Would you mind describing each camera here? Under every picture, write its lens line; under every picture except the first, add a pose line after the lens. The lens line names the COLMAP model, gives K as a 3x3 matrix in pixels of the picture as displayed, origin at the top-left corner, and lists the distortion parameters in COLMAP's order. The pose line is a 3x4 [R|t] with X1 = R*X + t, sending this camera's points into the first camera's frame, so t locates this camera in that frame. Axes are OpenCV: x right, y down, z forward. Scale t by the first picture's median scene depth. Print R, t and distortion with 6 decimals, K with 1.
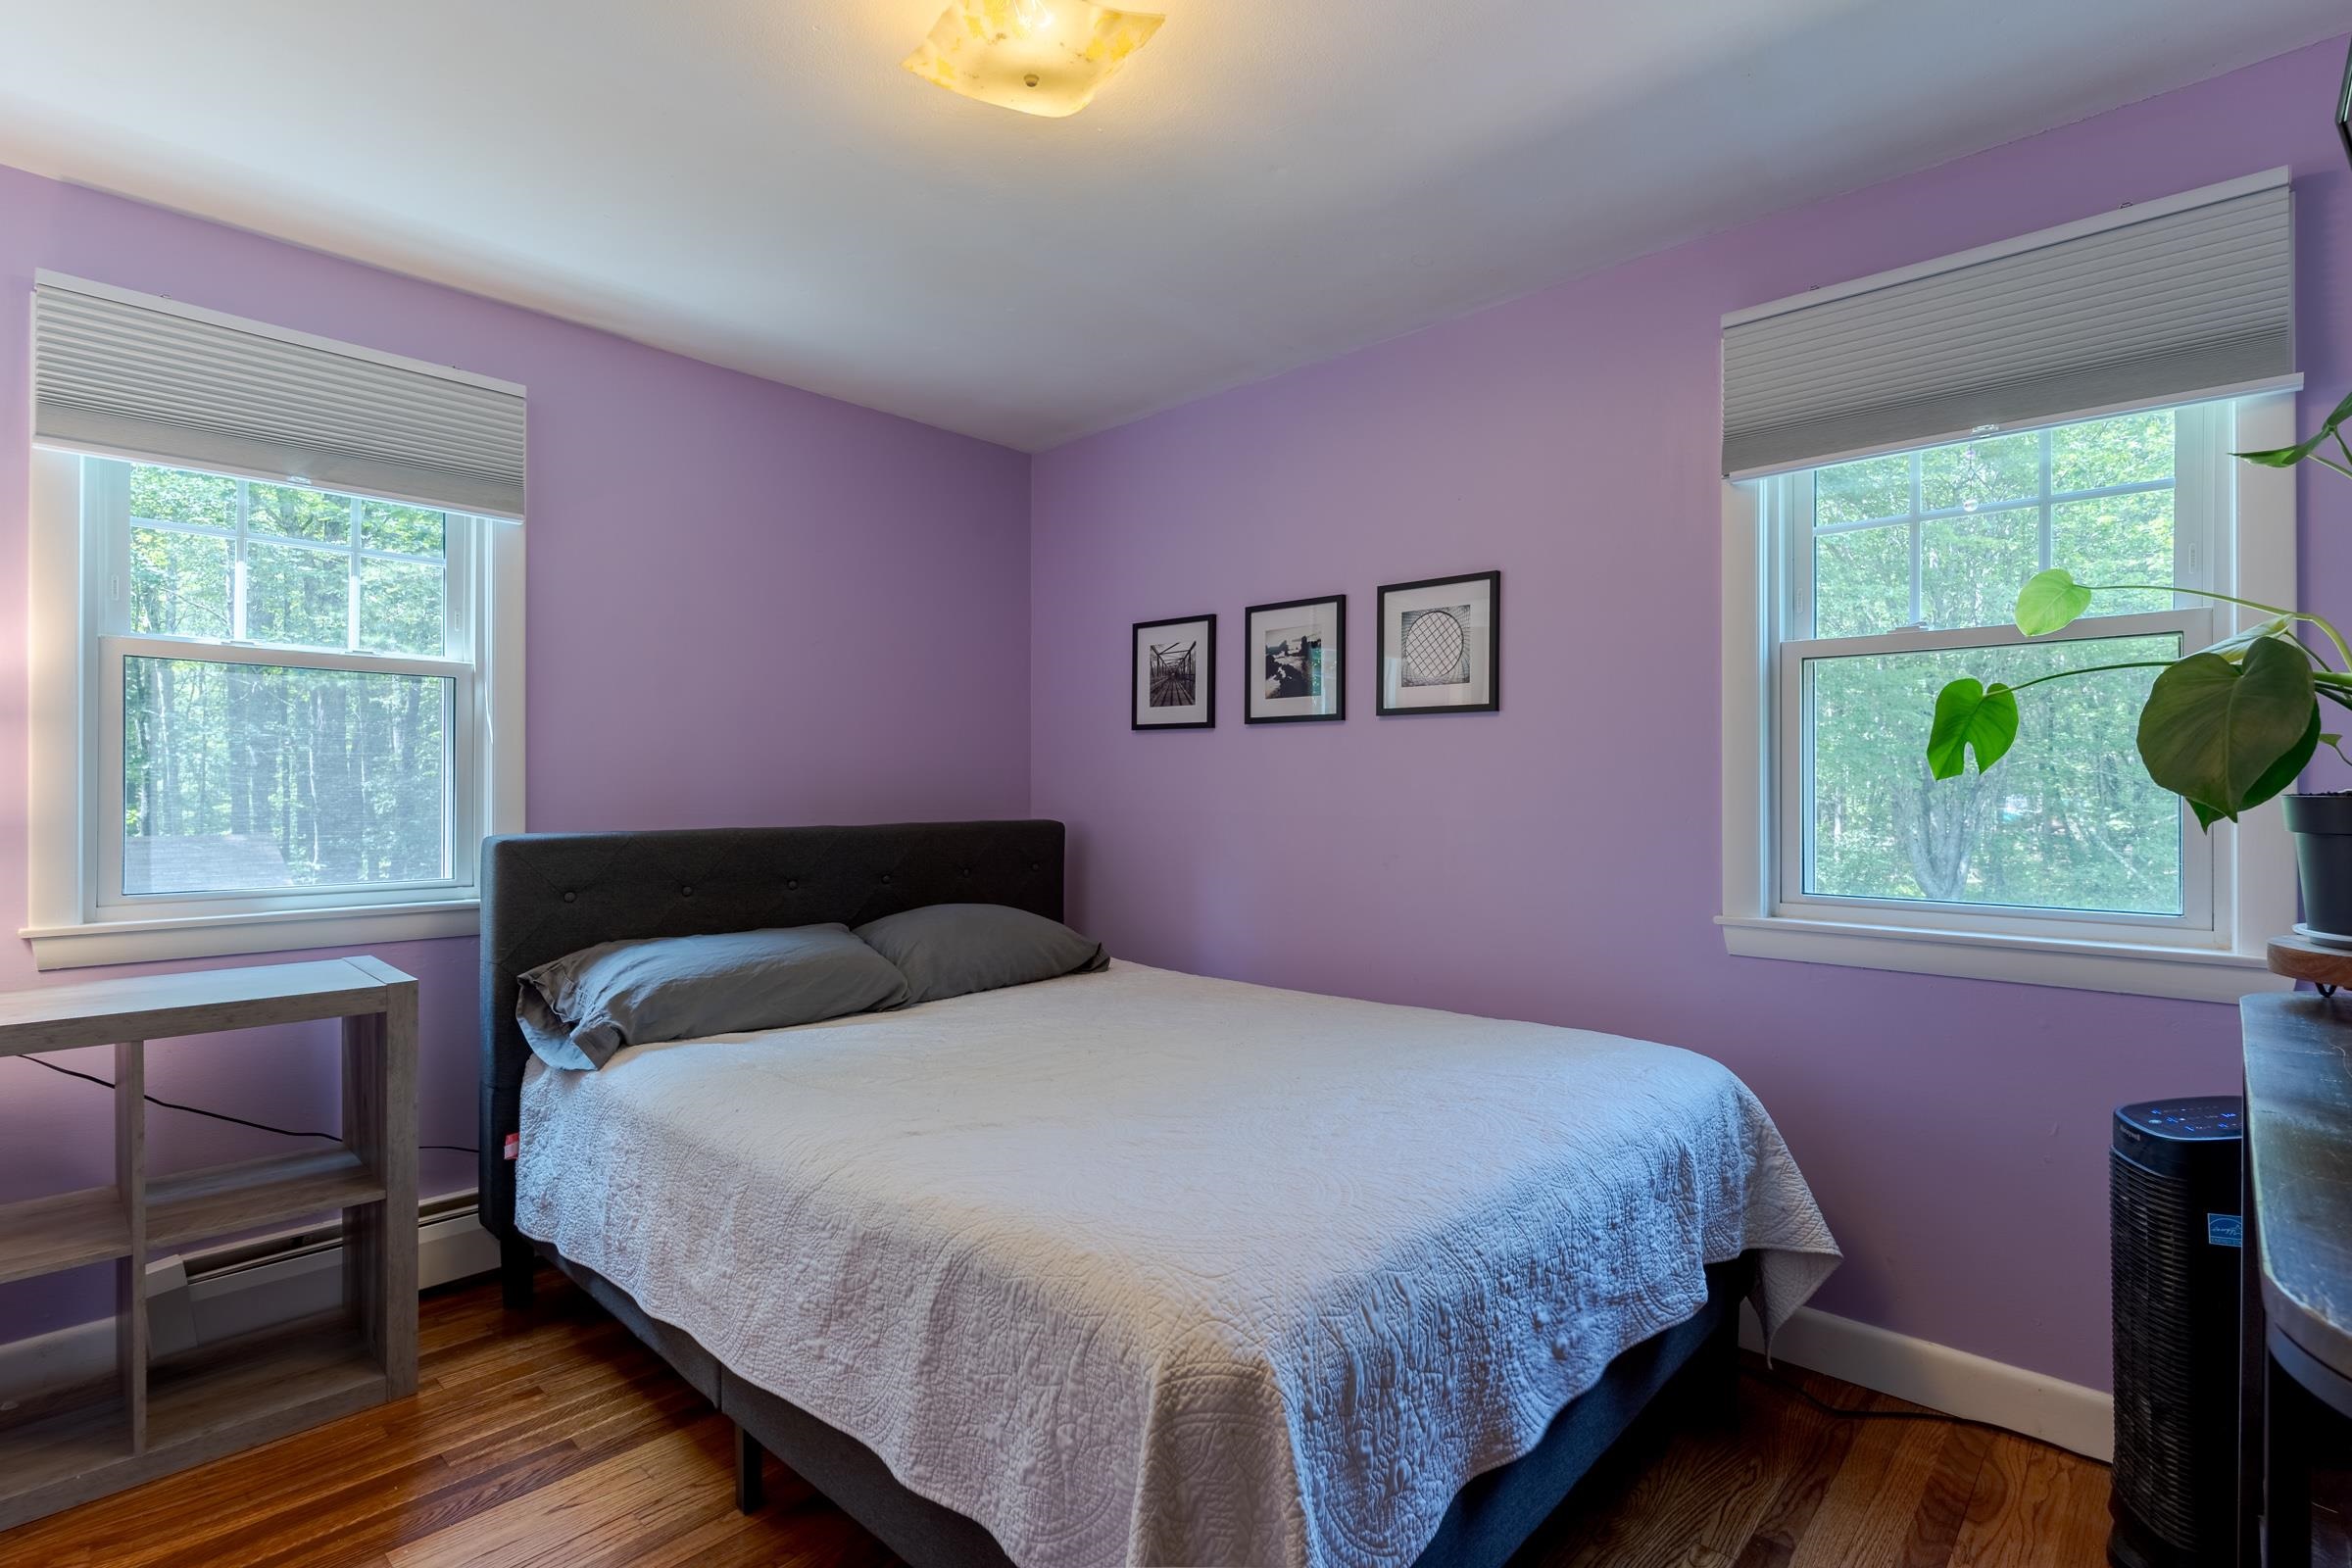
lens RADIAL K [[1124.2, 0, 1176.0], [0, 1124.2, 784.0], [0, 0, 1]] dist [0.002506, -0.000895]
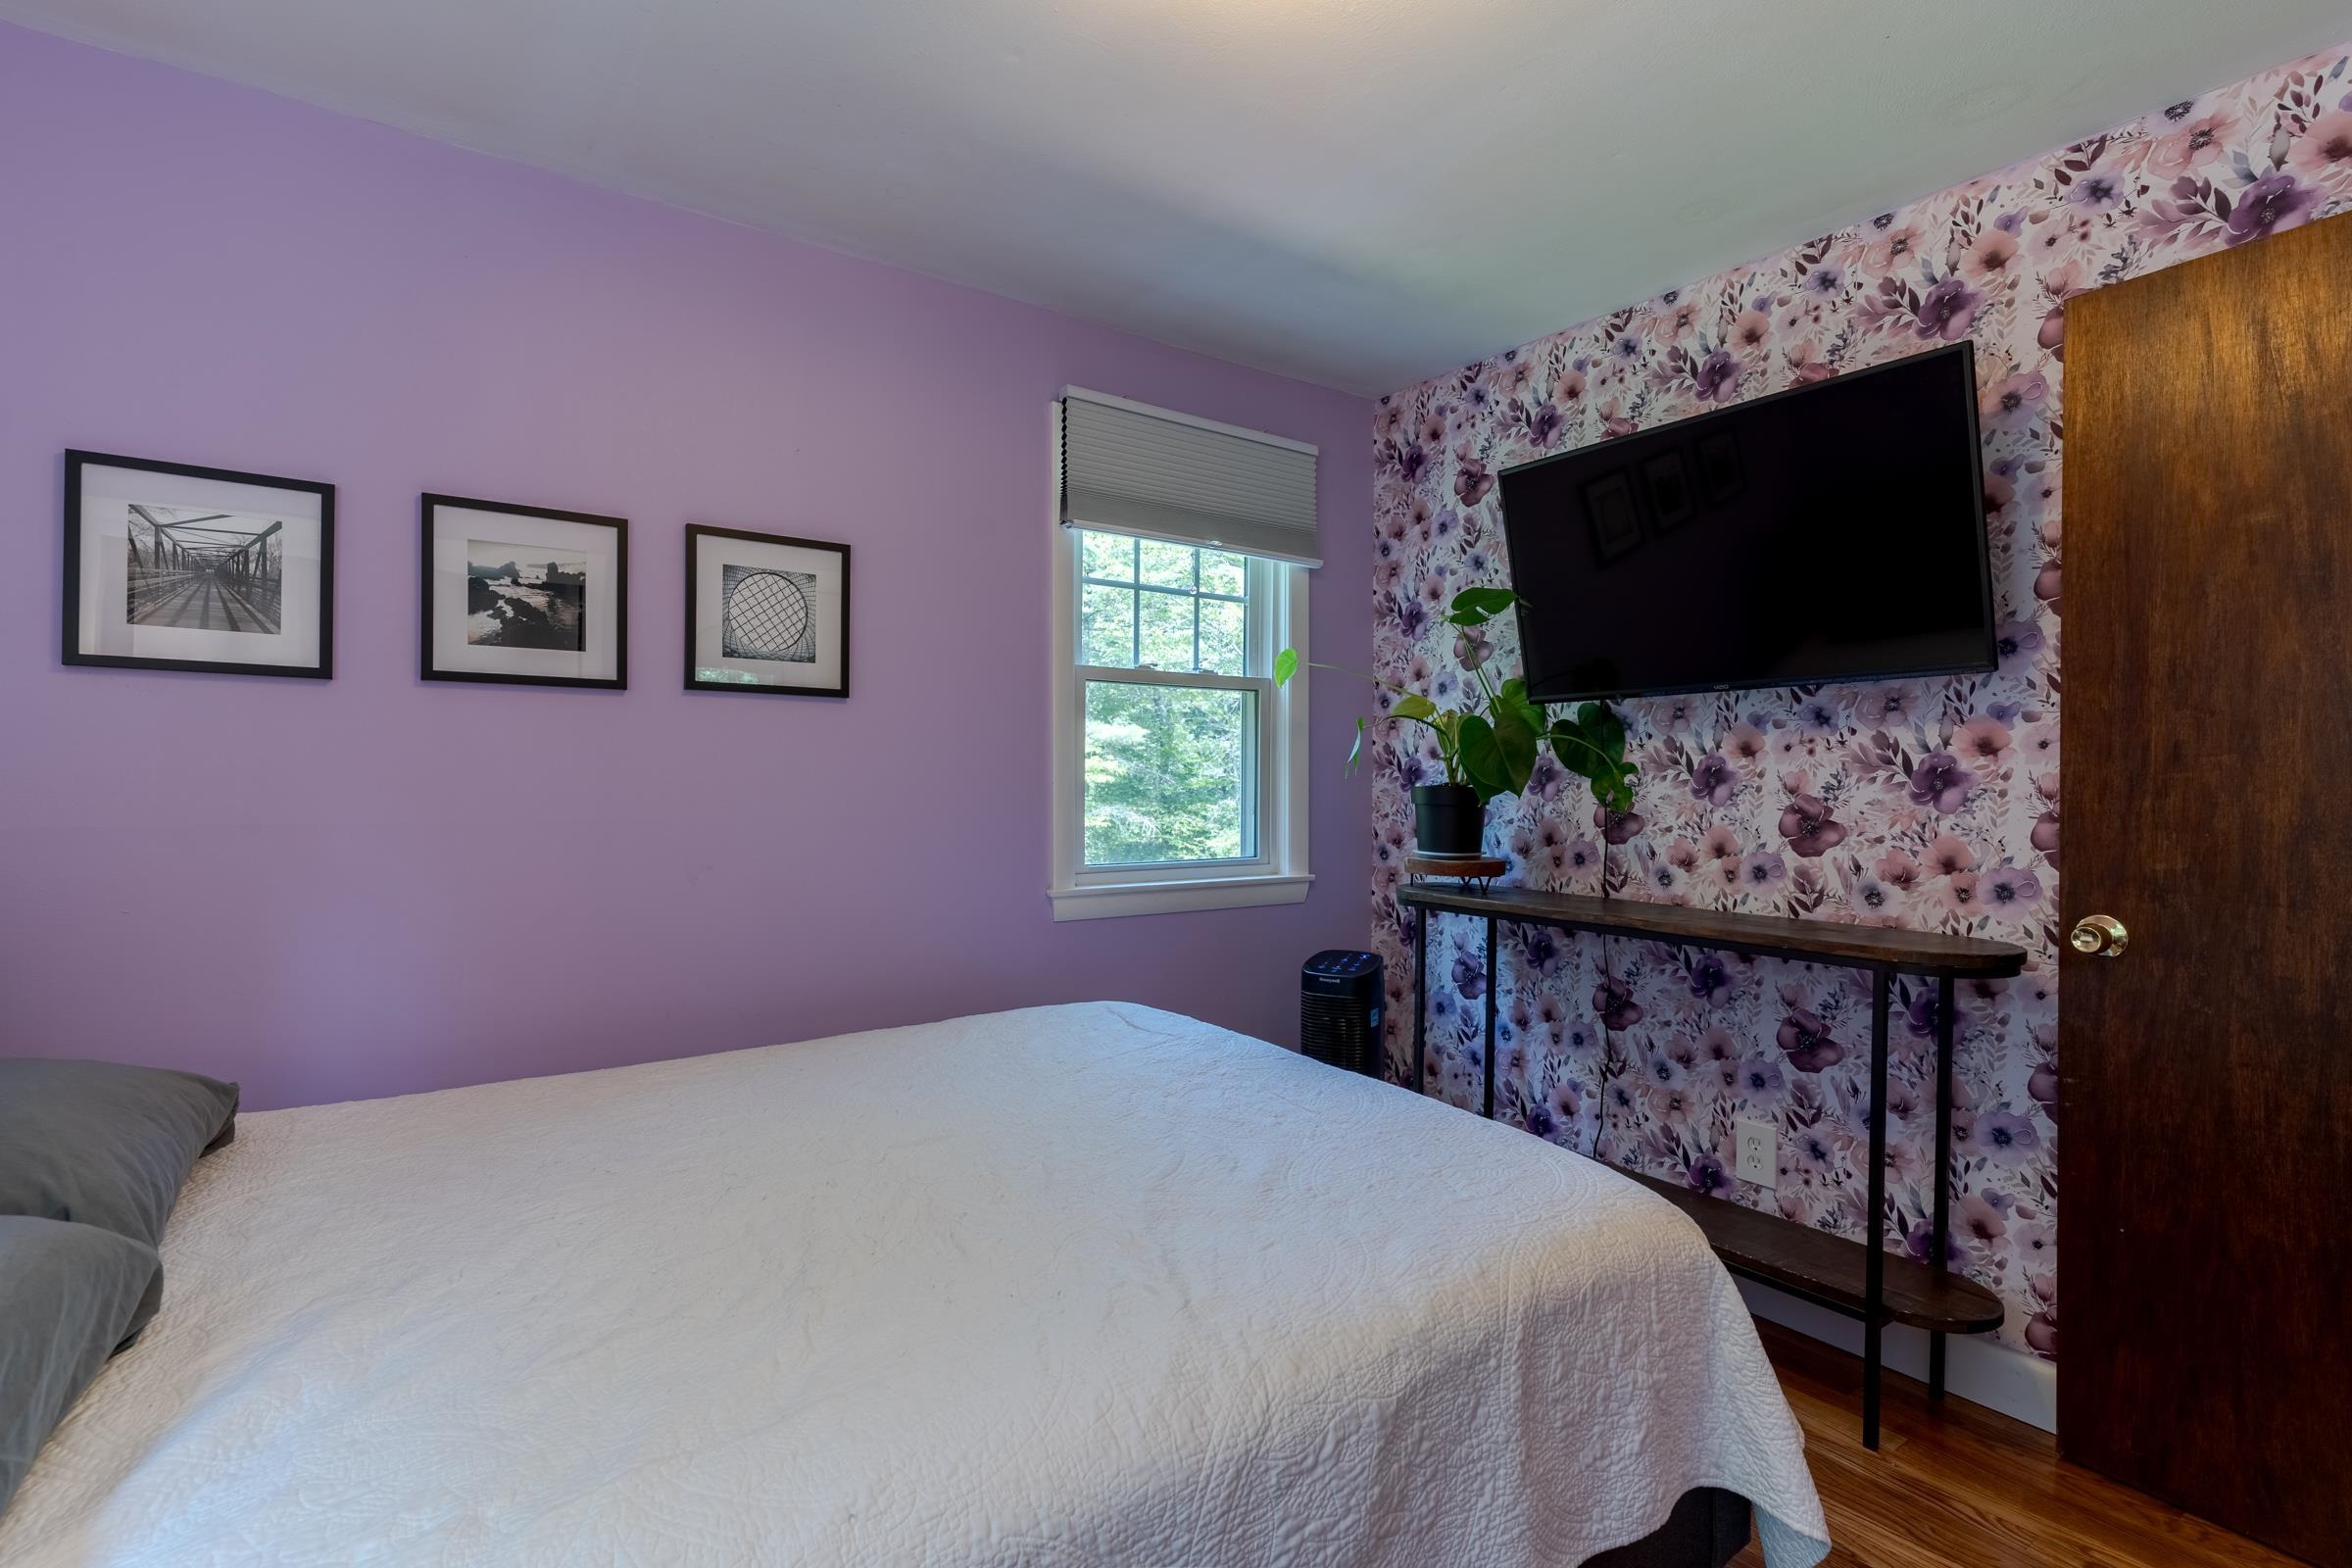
lens RADIAL K [[1124.2, 0, 1176.0], [0, 1124.2, 784.0], [0, 0, 1]] dist [0.002506, -0.000895]
pose [[0.198087, -0.005134, 0.980171, -0.526251], [-0.008175, 0.999943, 0.006889, -0.002932], [-0.980150, -0.009377, 0.198034, 0.516903]]
